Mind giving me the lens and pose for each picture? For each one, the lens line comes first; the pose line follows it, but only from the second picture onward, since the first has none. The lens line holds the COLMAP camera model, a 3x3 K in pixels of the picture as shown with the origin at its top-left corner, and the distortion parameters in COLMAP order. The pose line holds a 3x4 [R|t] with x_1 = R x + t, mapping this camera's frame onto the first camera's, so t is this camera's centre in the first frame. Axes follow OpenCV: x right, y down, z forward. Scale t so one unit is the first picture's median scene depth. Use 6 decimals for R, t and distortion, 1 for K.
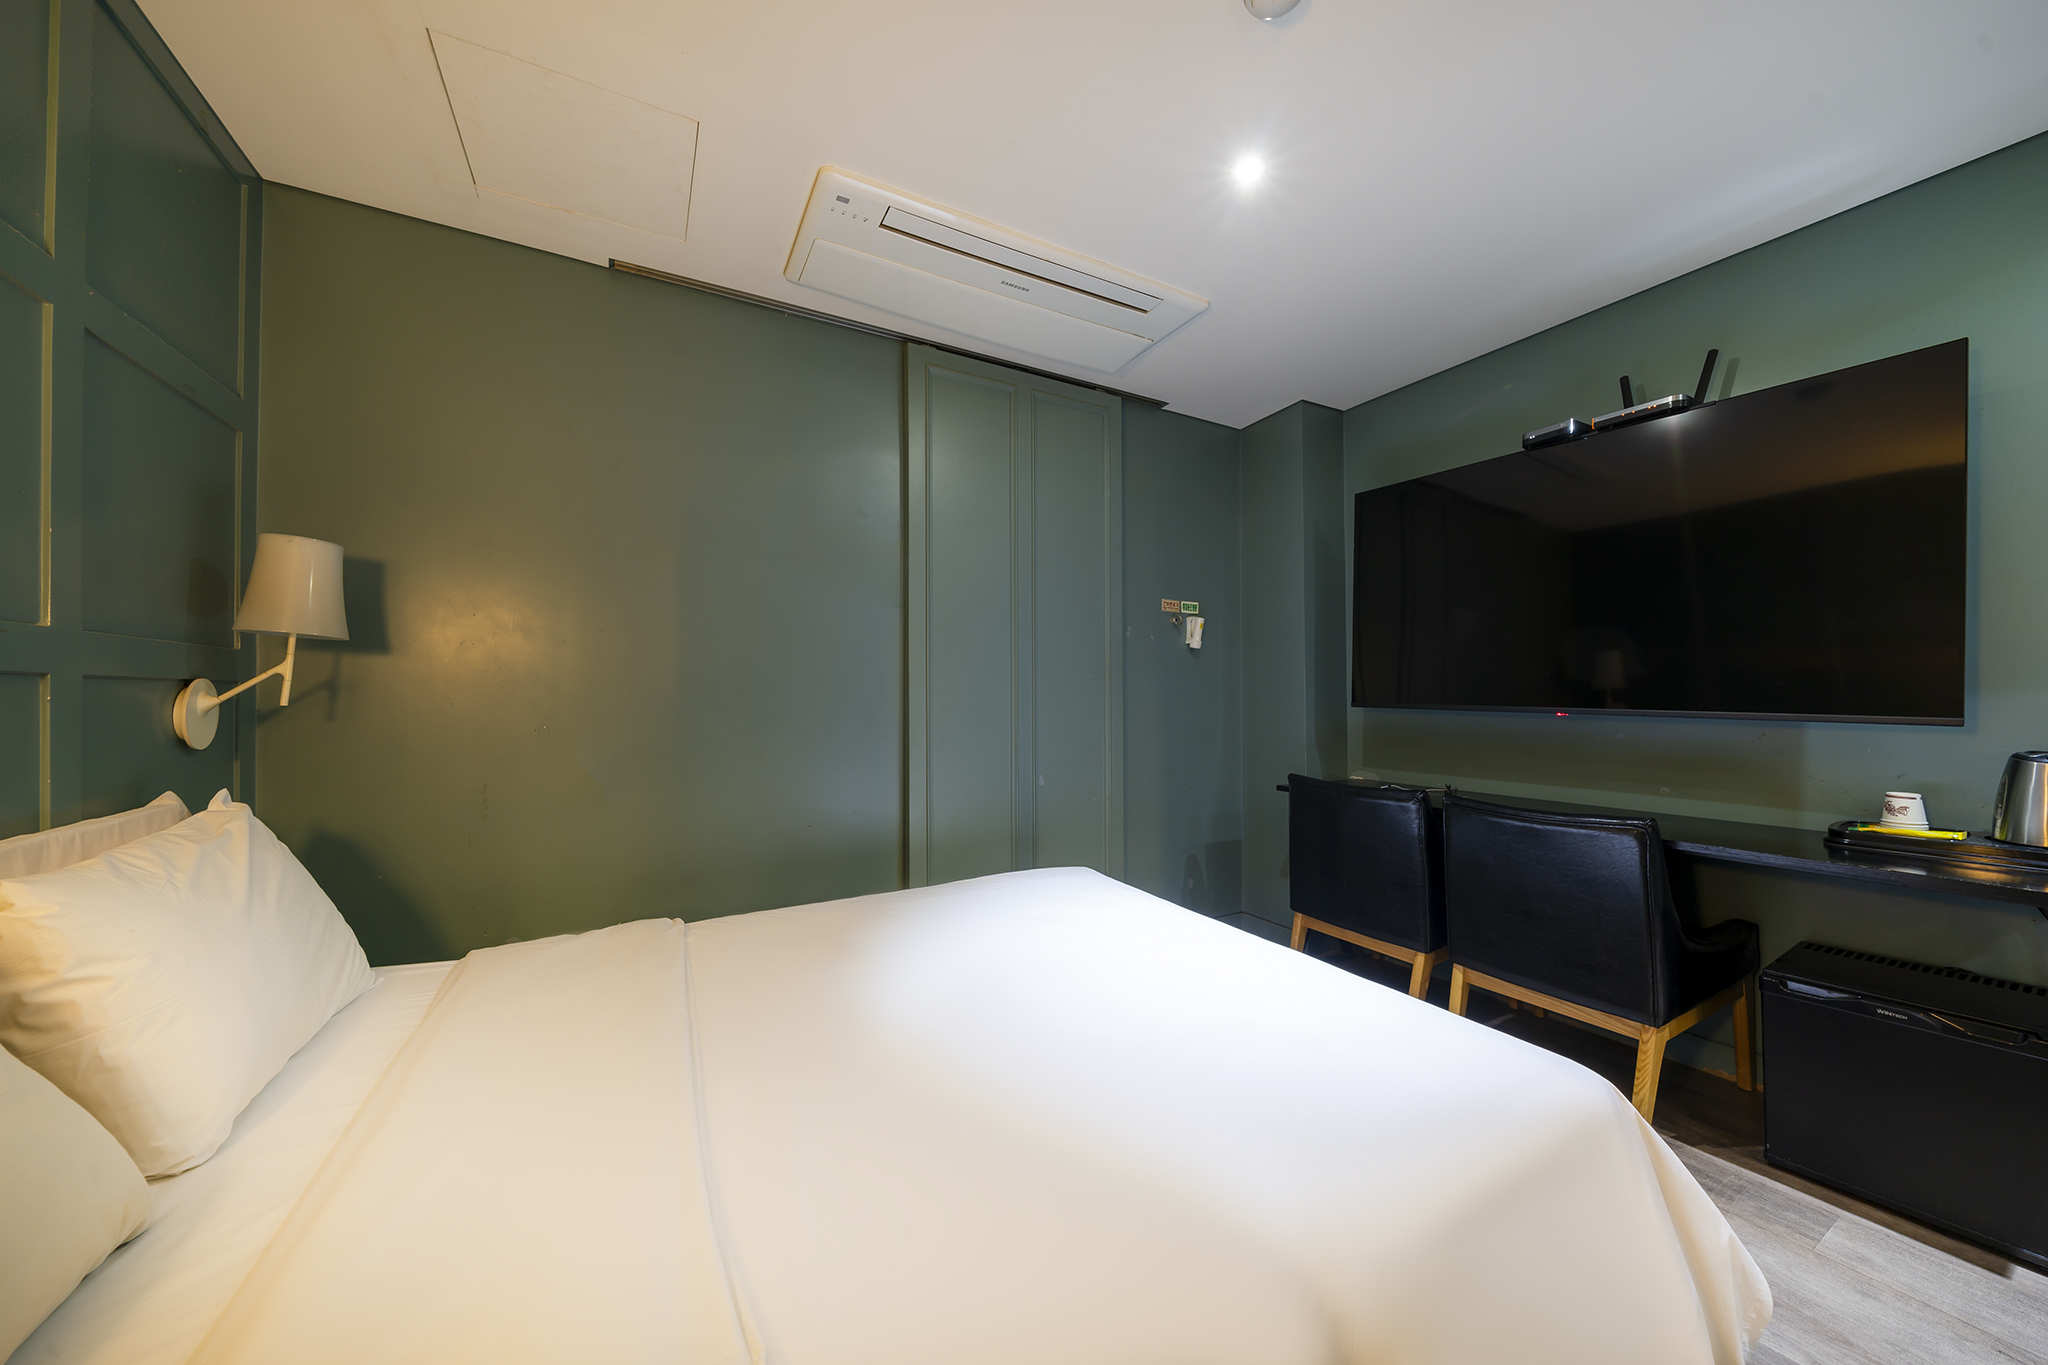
lens RADIAL K [[692.2, 0, 1023.4], [0, 692.2, 684.4], [0, 0, 1]] dist [-0.008915, 0.000190]
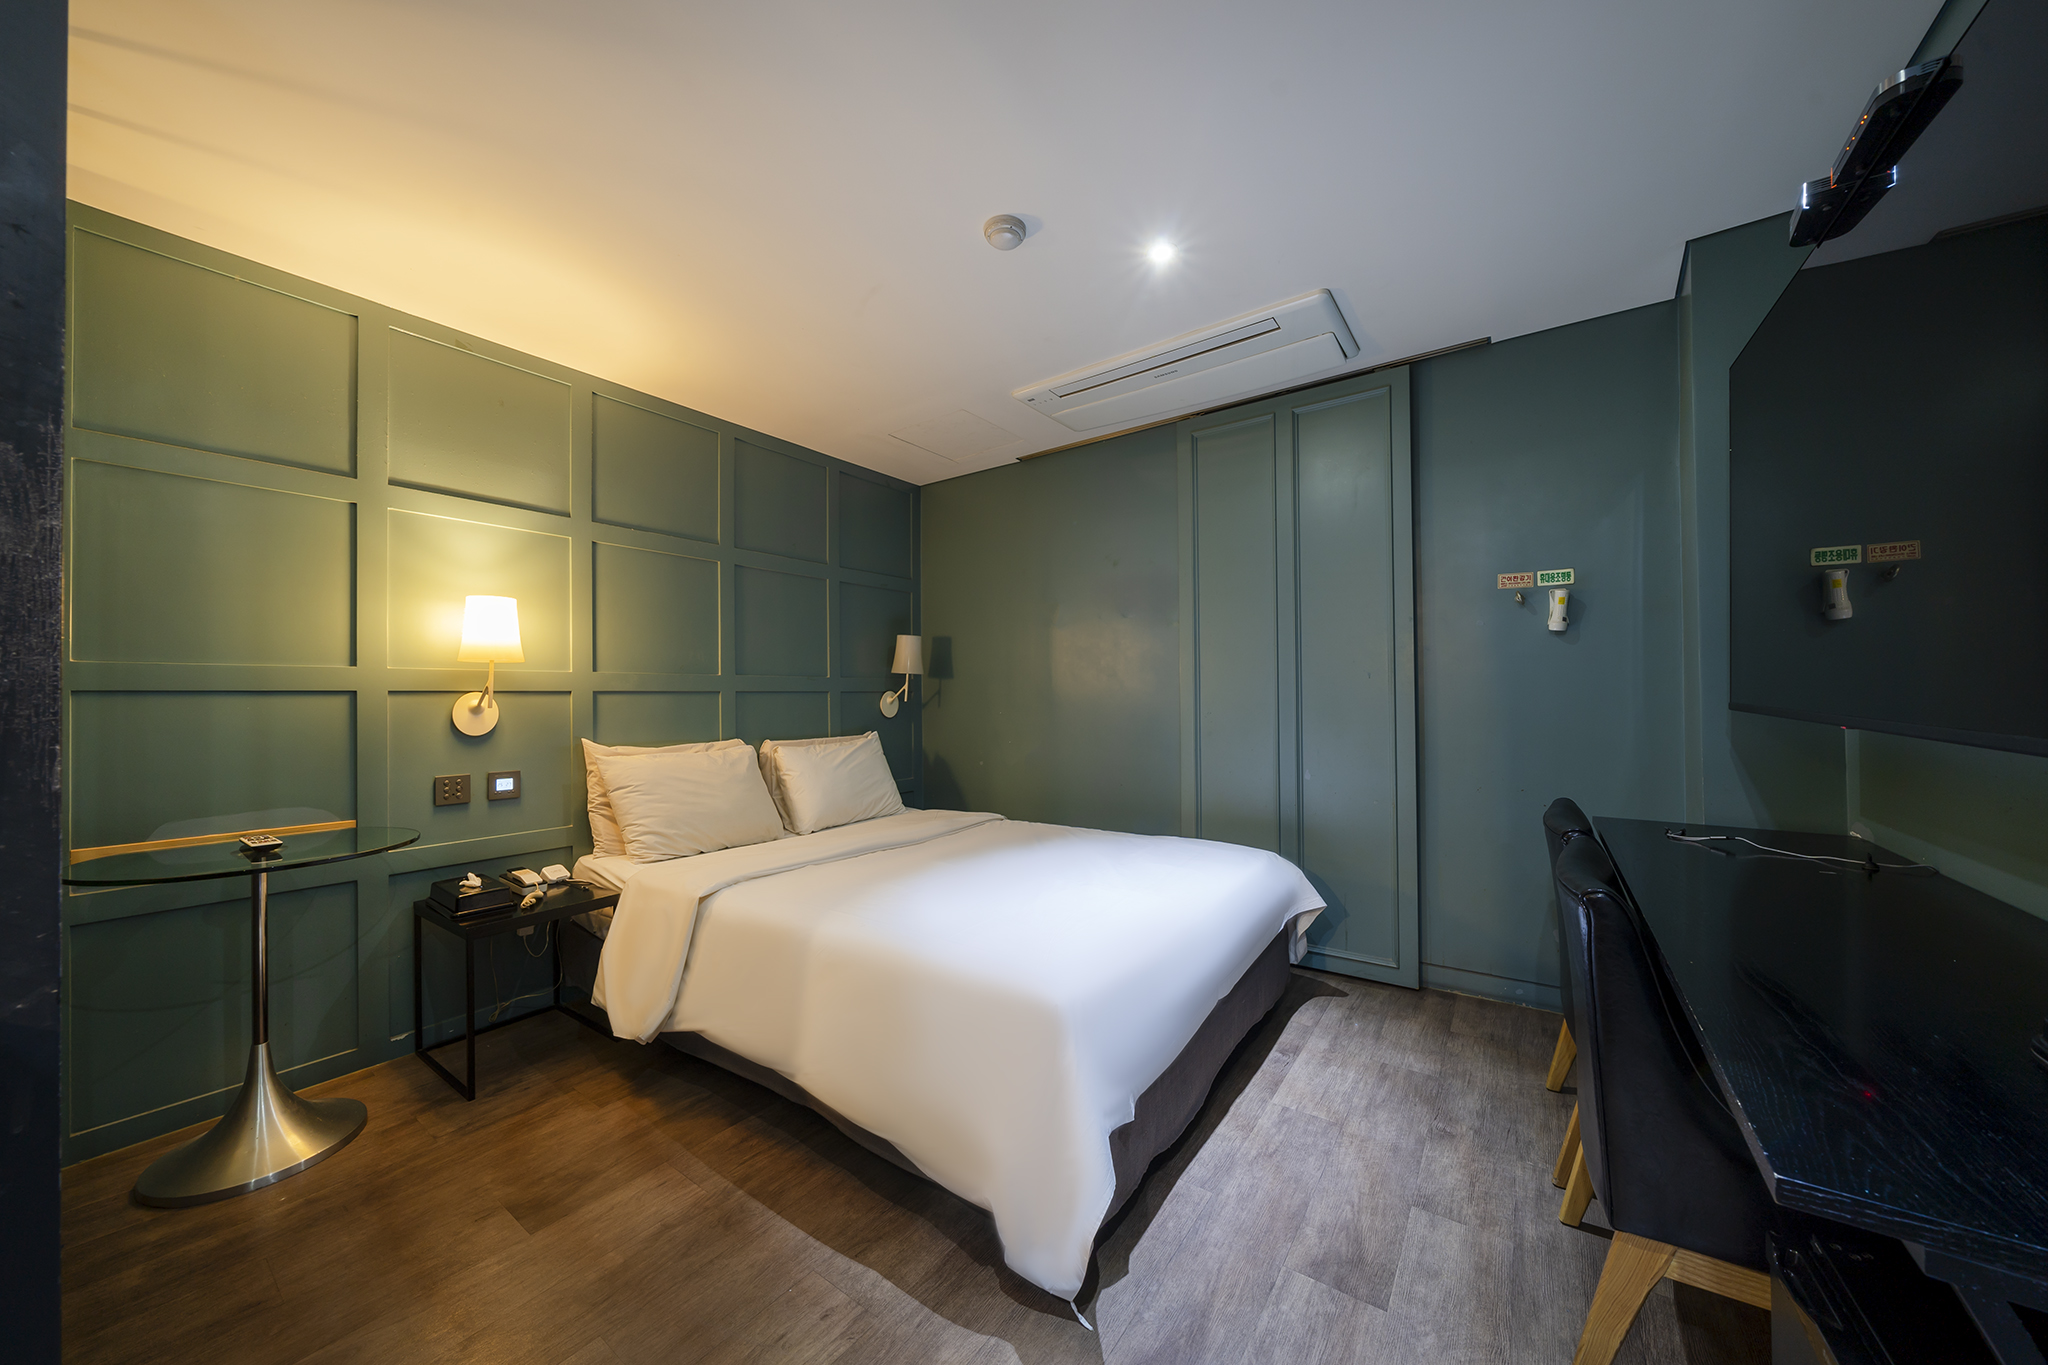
lens RADIAL K [[692.2, 0, 1025.5], [0, 692.2, 688.7], [0, 0, 1]] dist [-0.008915, 0.000190]
pose [[0.438755, -0.014813, -0.898485, 1.256932], [0.023808, 0.999705, -0.004856, 0.004155], [0.898291, -0.019261, 0.438978, 0.246094]]
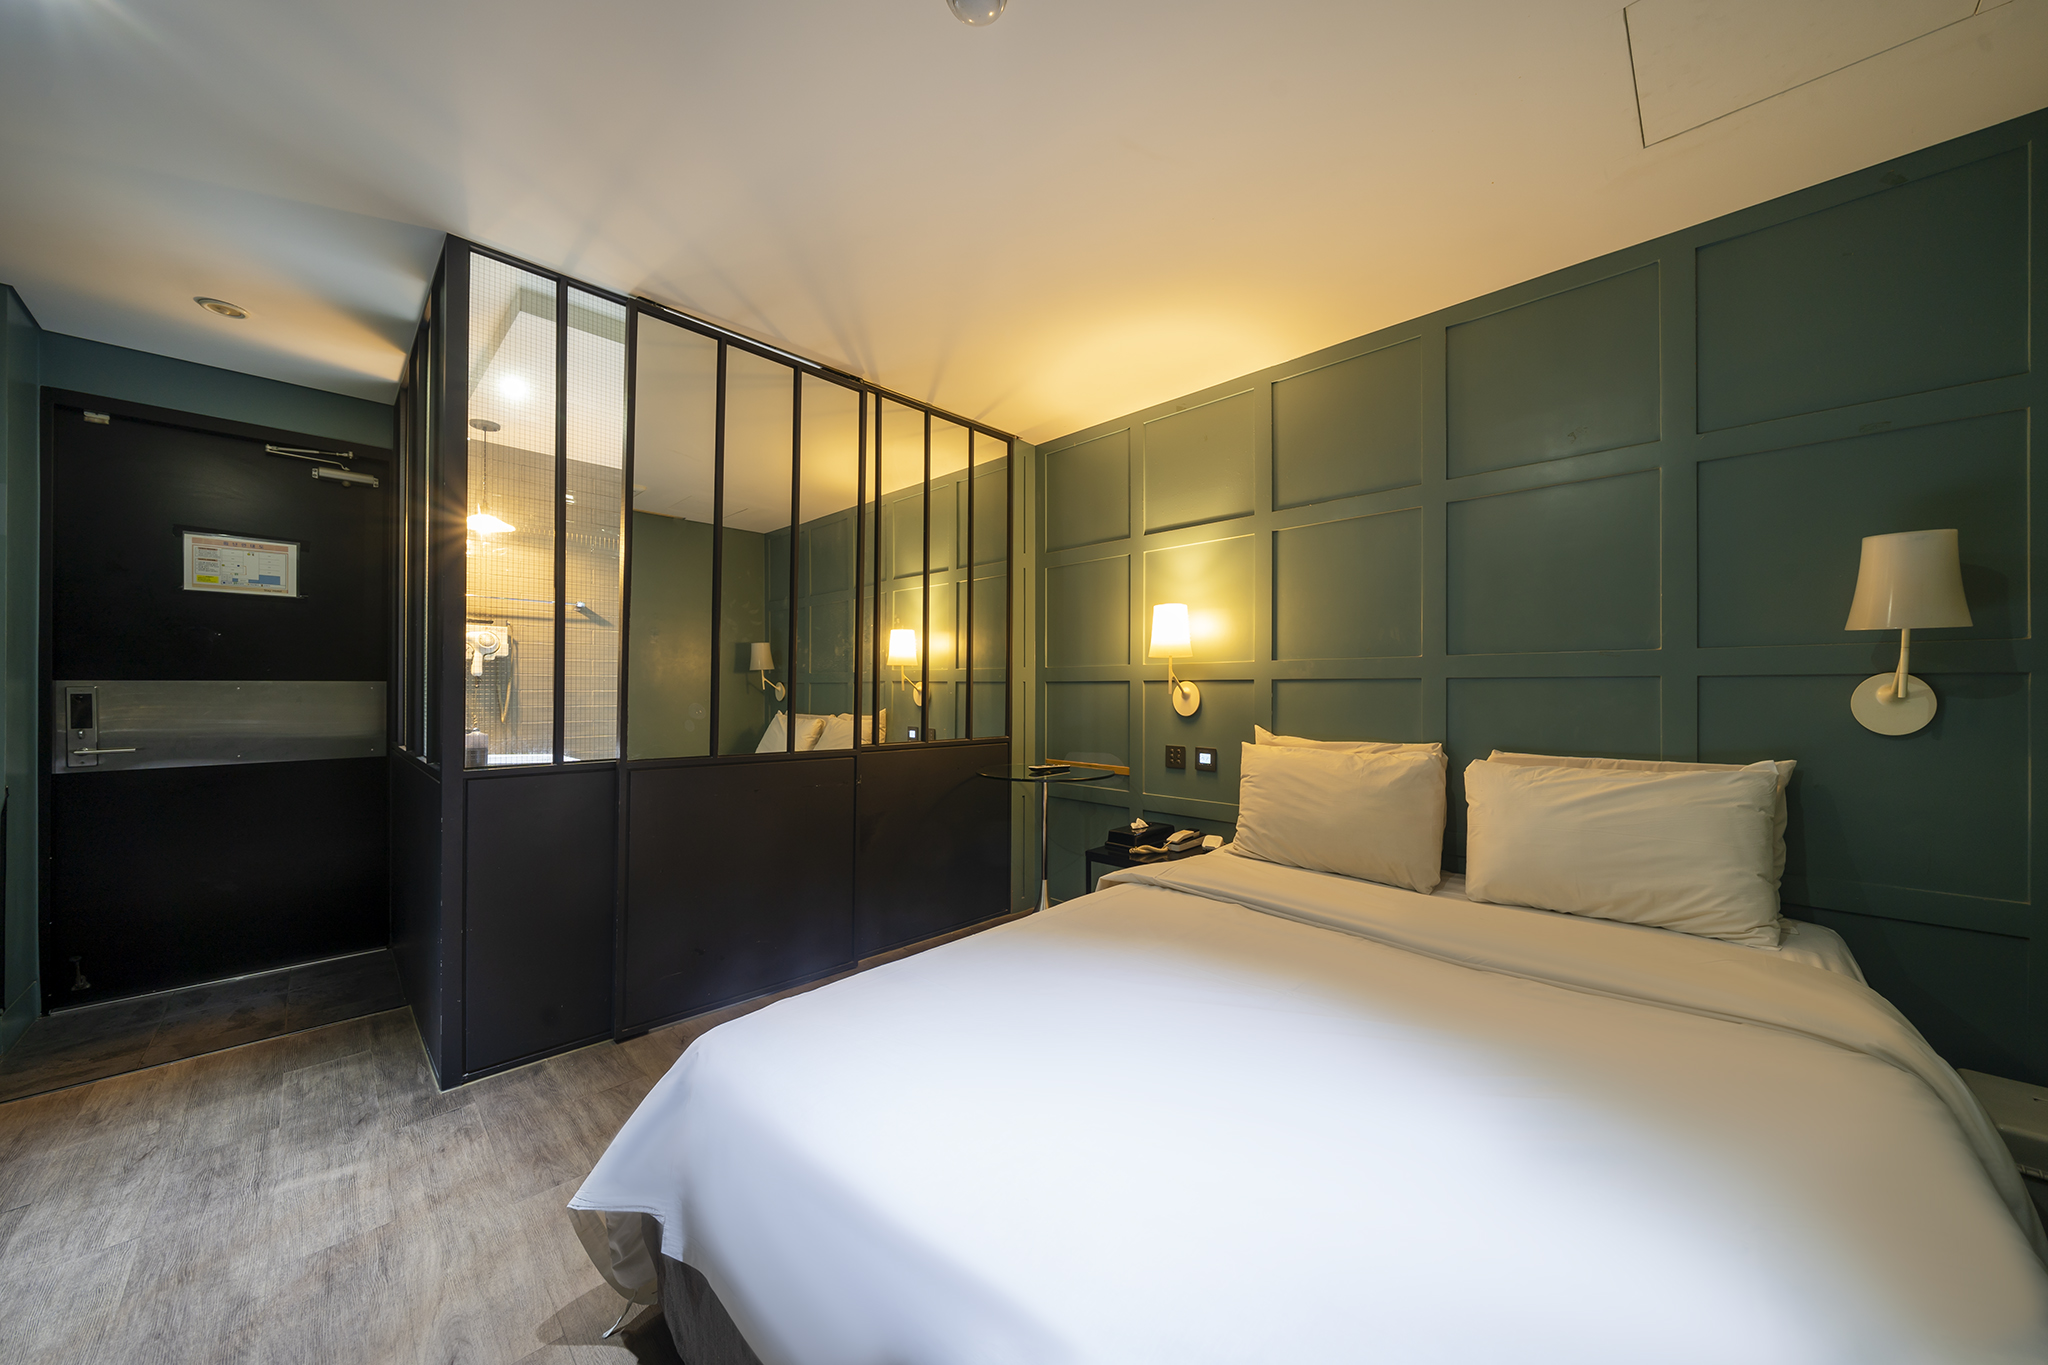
lens RADIAL K [[692.2, 0, 1029.8], [0, 692.2, 689.8], [0, 0, 1]] dist [-0.008915, 0.000190]
pose [[-0.958792, -0.000942, -0.284107, 0.390323], [0.003191, 0.999896, -0.014086, 0.023851], [0.284090, -0.014412, -0.958689, 1.439727]]
